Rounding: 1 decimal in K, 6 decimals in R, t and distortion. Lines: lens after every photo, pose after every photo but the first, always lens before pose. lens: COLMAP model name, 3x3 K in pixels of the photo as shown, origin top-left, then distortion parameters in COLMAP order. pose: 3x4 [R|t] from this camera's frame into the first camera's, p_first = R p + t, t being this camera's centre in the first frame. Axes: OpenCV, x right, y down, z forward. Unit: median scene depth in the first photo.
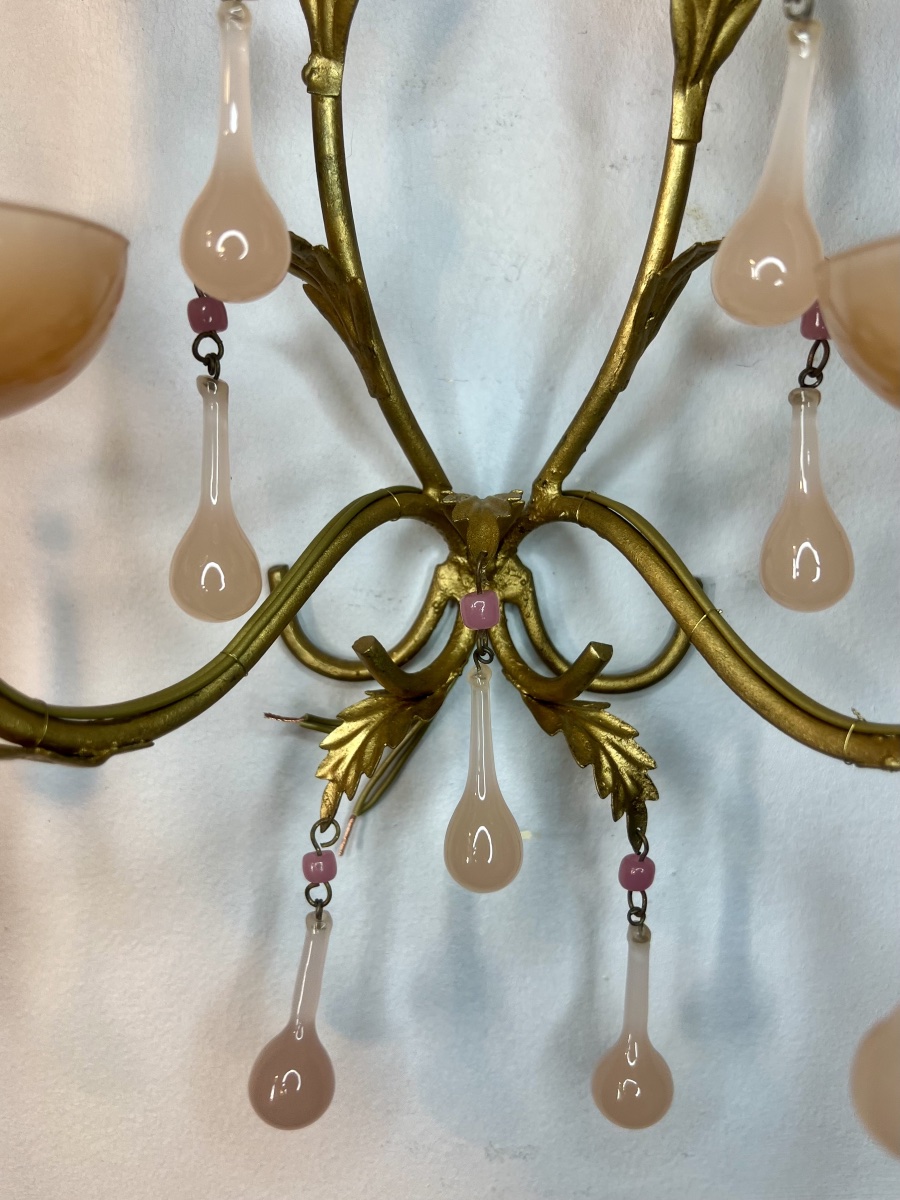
lens RADIAL K [[960.4, 0, 426.3], [0, 960.4, 563.1], [0, 0, 1]] dist [0.014790, -0.028835]
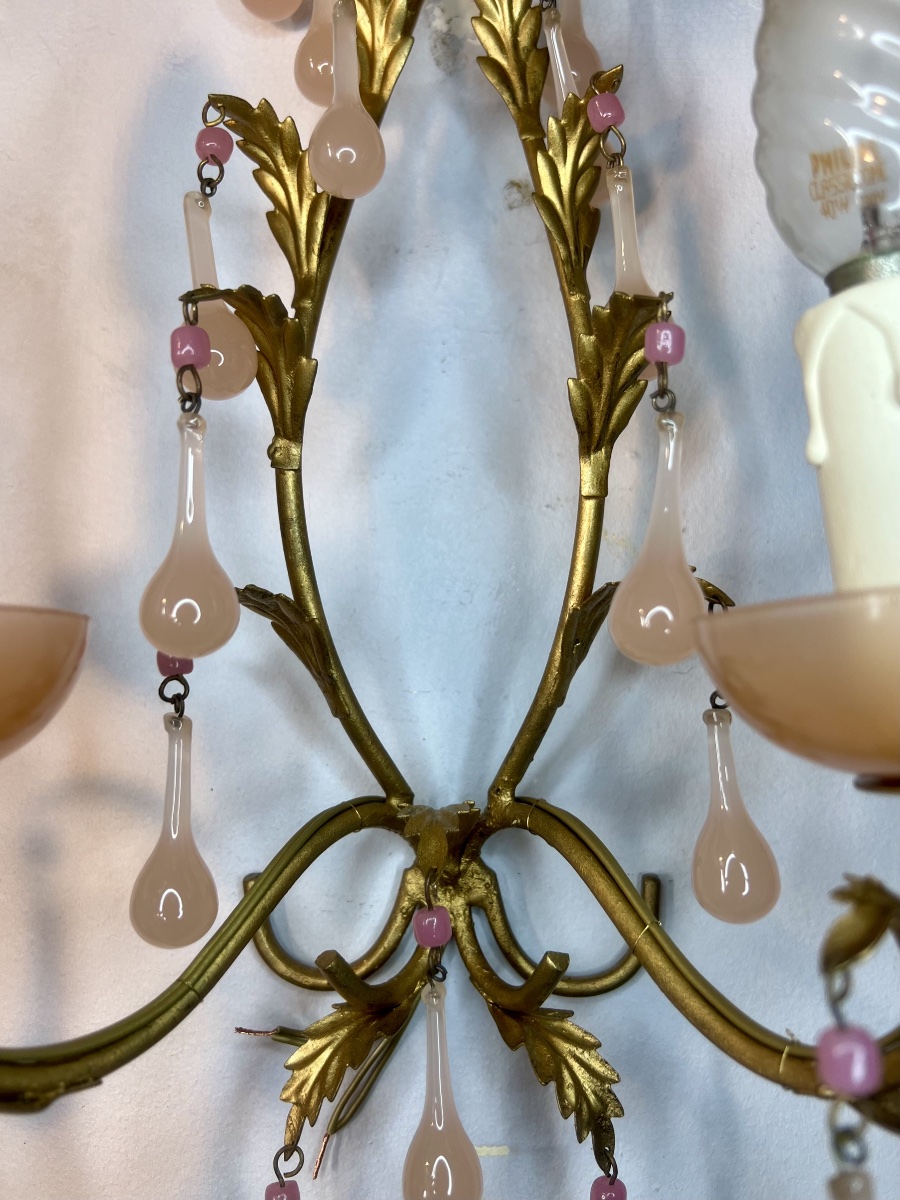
lens RADIAL K [[900.1, 0, 451.6], [0, 900.1, 596.1], [0, 0, 1]] dist [0.022883, -0.051979]
pose [[0.999417, -0.032251, -0.011228, 0.090836], [0.028834, 0.973107, -0.228543, -0.067811], [0.018297, 0.228086, 0.973469, -0.028539]]
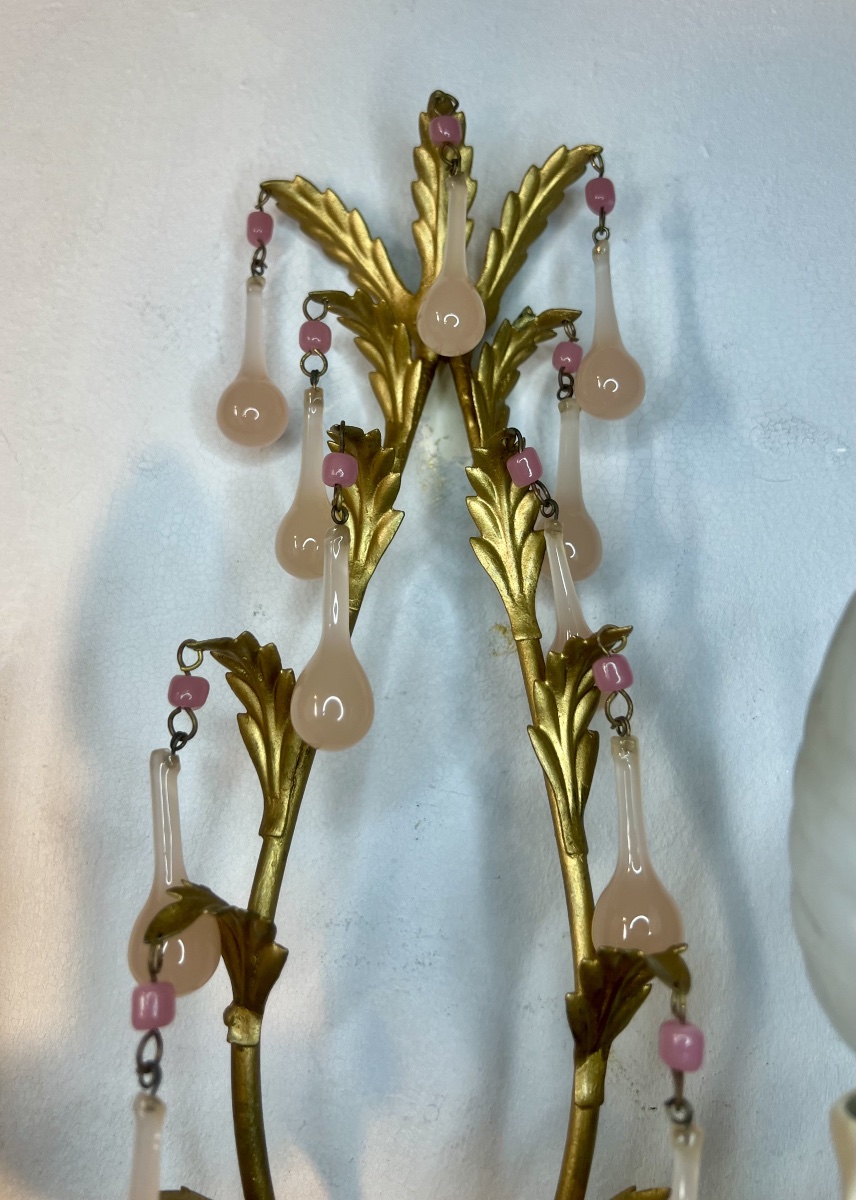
lens RADIAL K [[972.4, 0, 396.4], [0, 972.4, 539.3], [0, 0, 1]] dist [0.003183, -0.032764]
pose [[0.999818, 0.016035, 0.010315, 0.035576], [-0.011883, 0.947162, -0.320536, -0.585772], [-0.014910, 0.320355, 0.947180, -0.156868]]
